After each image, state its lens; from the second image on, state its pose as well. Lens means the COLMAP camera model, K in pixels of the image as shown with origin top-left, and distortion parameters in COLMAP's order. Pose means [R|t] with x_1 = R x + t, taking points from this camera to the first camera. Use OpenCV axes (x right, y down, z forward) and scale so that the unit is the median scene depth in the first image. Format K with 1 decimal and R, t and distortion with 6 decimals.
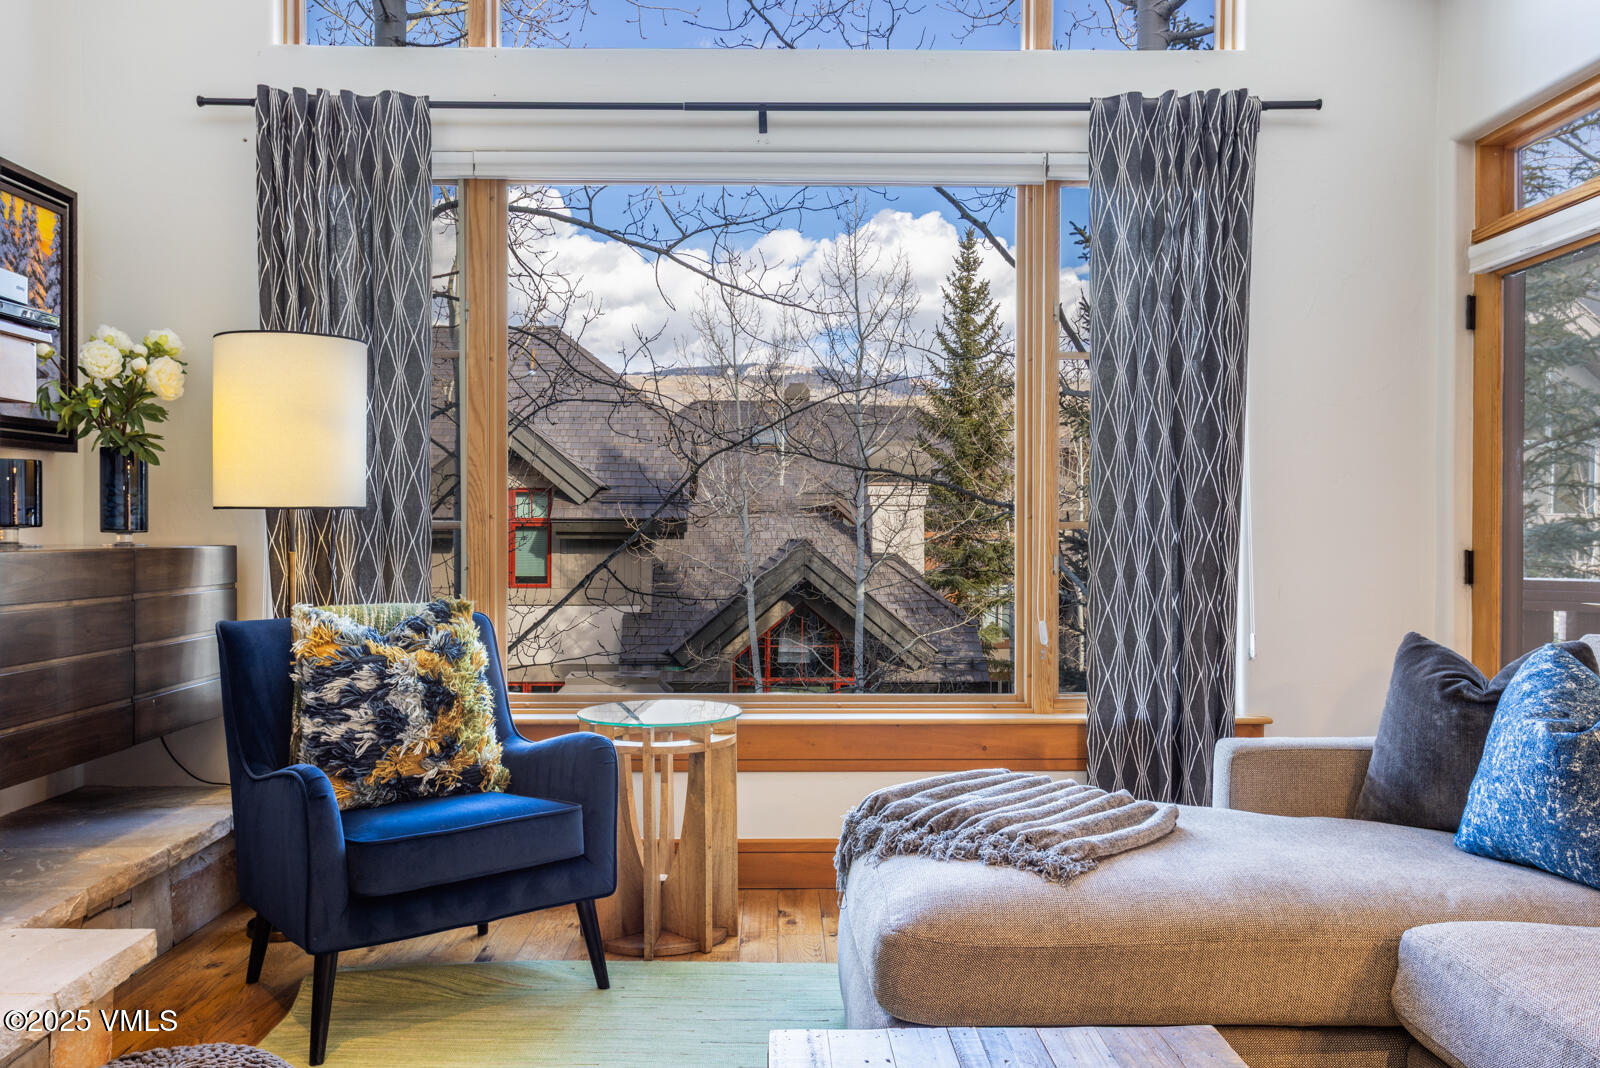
lens RADIAL K [[1272.1, 0, 777.1], [0, 1272.1, 535.6], [0, 0, 1]] dist [0.002668, 0.034330]
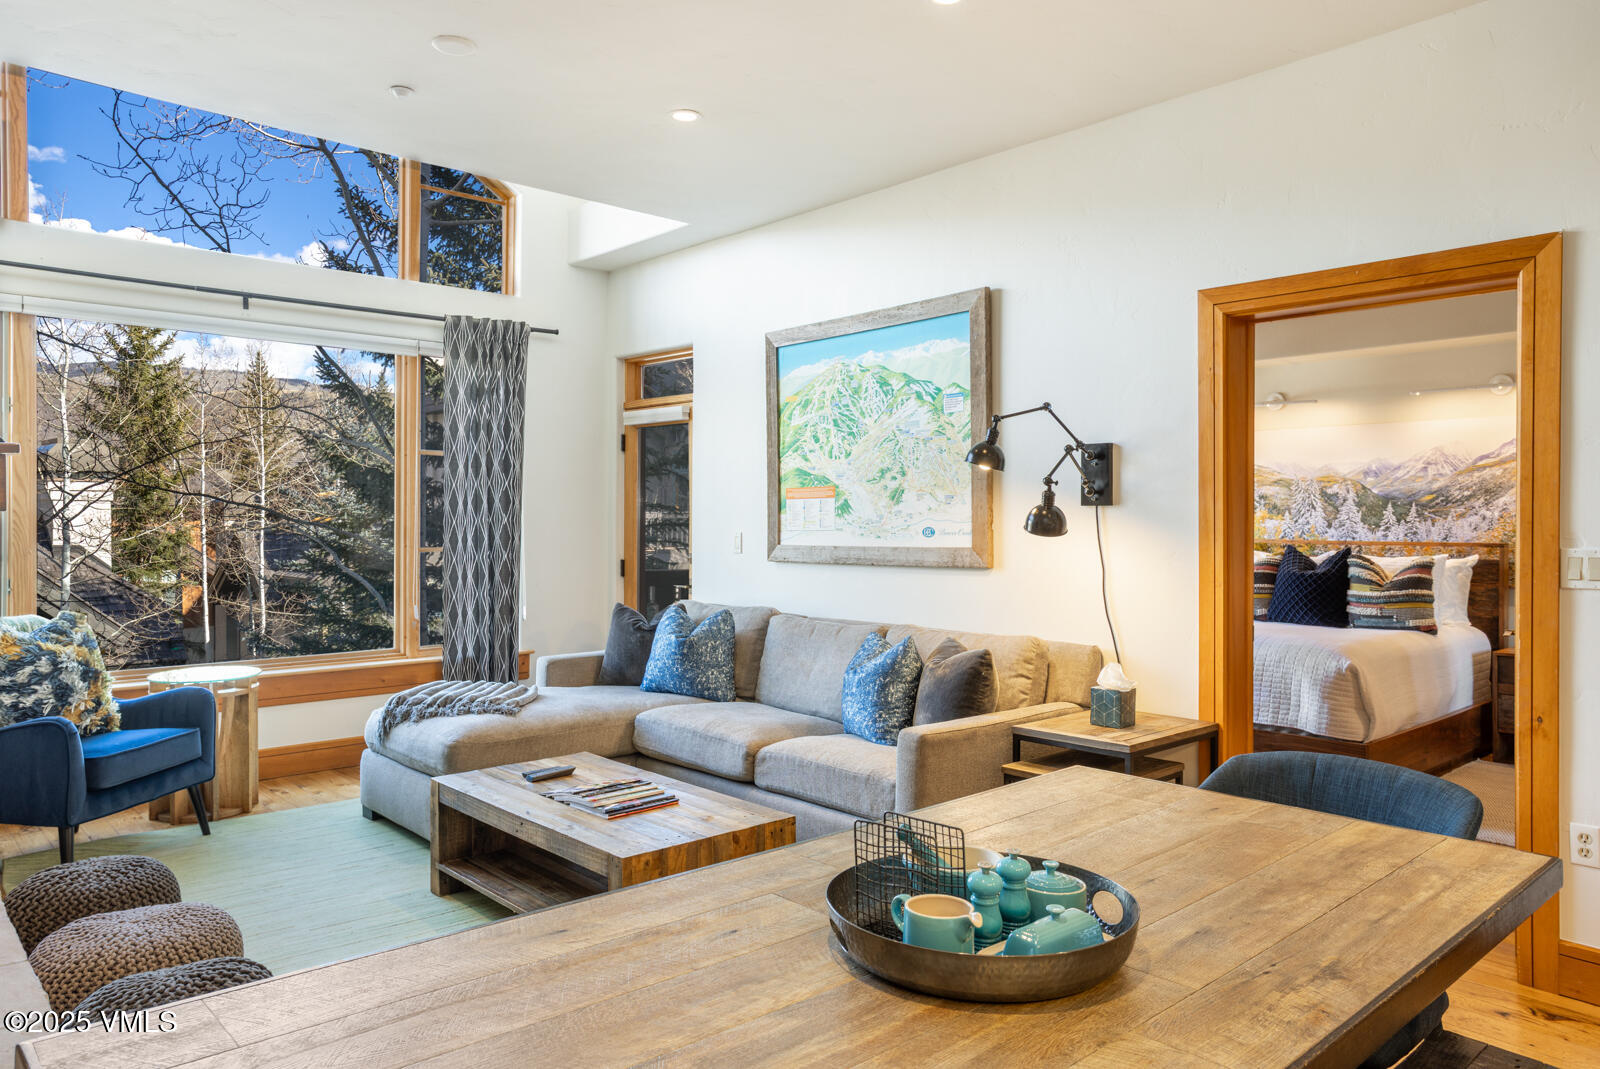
lens RADIAL K [[1075.5, 0, 808.0], [0, 1075.5, 523.7], [0, 0, 1]] dist [-0.005886, 0.004805]
pose [[0.742802, -0.001985, 0.669508, -0.425388], [-0.000457, 0.999994, 0.003471, -0.057009], [-0.669511, -0.002884, 0.742797, -0.517671]]
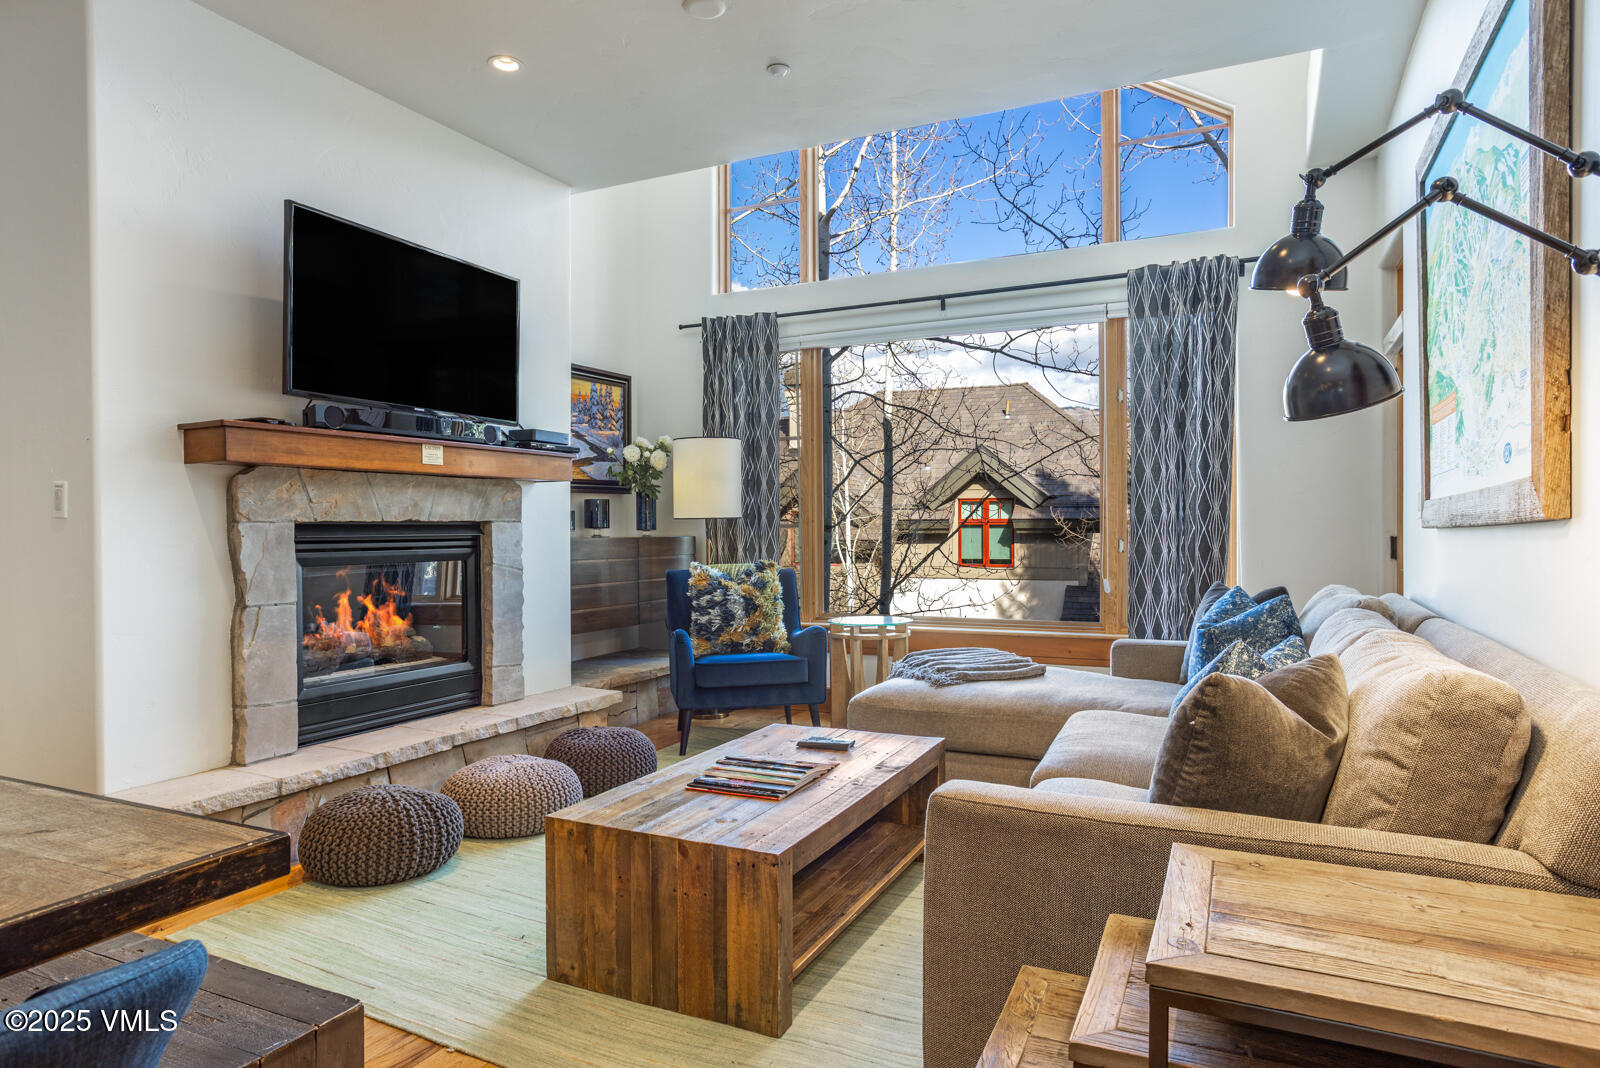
lens RADIAL K [[929.3, 0, 803.7], [0, 929.3, 536.1], [0, 0, 1]] dist [-0.015689, 0.002730]
pose [[0.901550, -0.003483, -0.432662, 0.422565], [0.005631, 0.999977, 0.003683, 0.003045], [0.432639, -0.005757, 0.901549, -0.321511]]
